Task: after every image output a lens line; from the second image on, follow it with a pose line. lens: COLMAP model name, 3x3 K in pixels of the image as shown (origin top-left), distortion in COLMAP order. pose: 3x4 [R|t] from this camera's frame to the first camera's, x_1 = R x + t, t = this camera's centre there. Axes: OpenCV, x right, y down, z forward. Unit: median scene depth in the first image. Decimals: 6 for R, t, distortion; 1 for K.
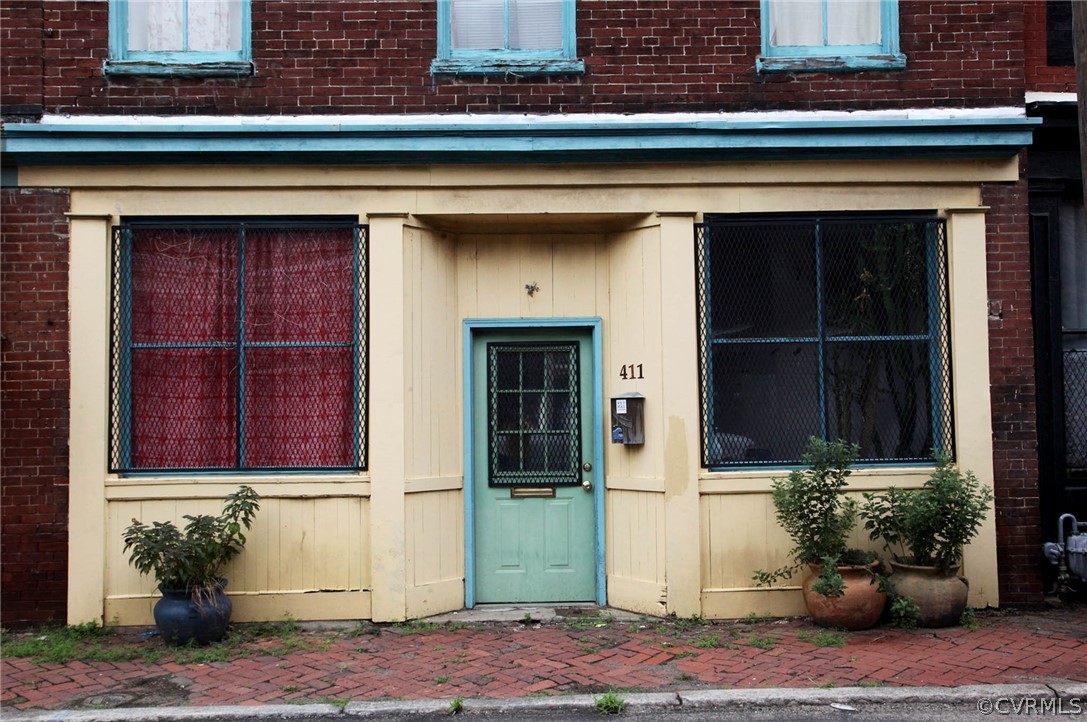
lens RADIAL K [[1099.5, 0, 543.5], [0, 1099.5, 361.0], [0, 0, 1]] dist [0.000248, 0.026838]
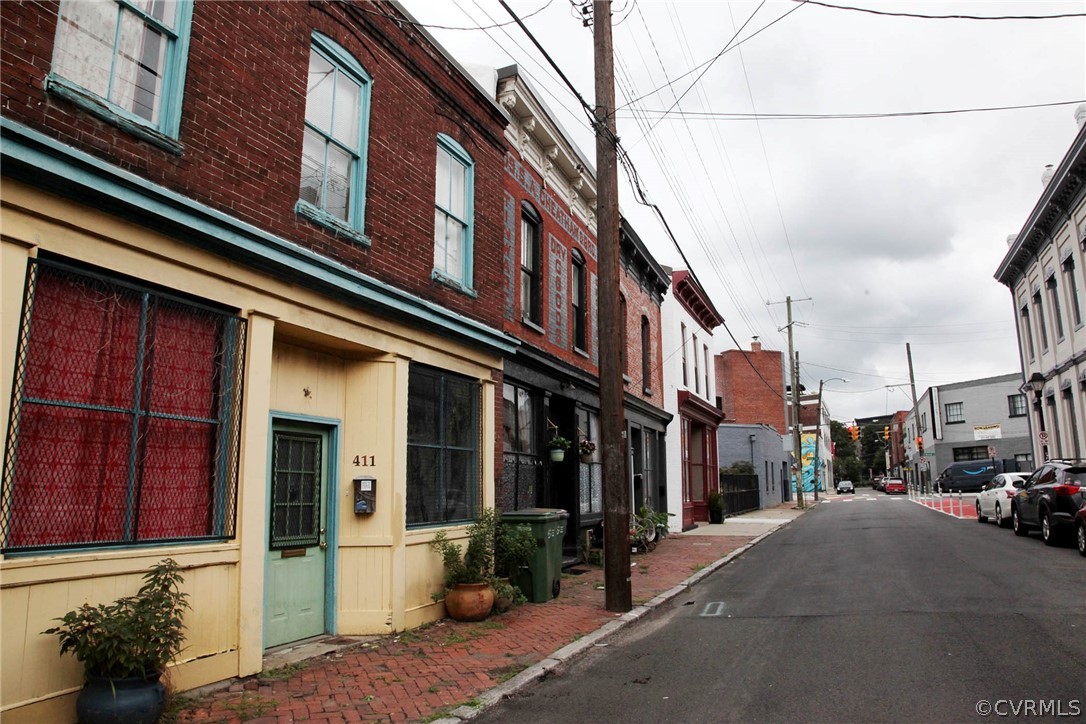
lens RADIAL K [[739.8, 0, 543.0], [0, 739.8, 362.0], [0, 0, 1]] dist [-0.127429, 0.065093]
pose [[0.408373, 0.166406, 0.897519, -0.695977], [-0.040130, 0.985565, -0.164471, 0.030584], [-0.911933, 0.031148, 0.409156, 0.411386]]
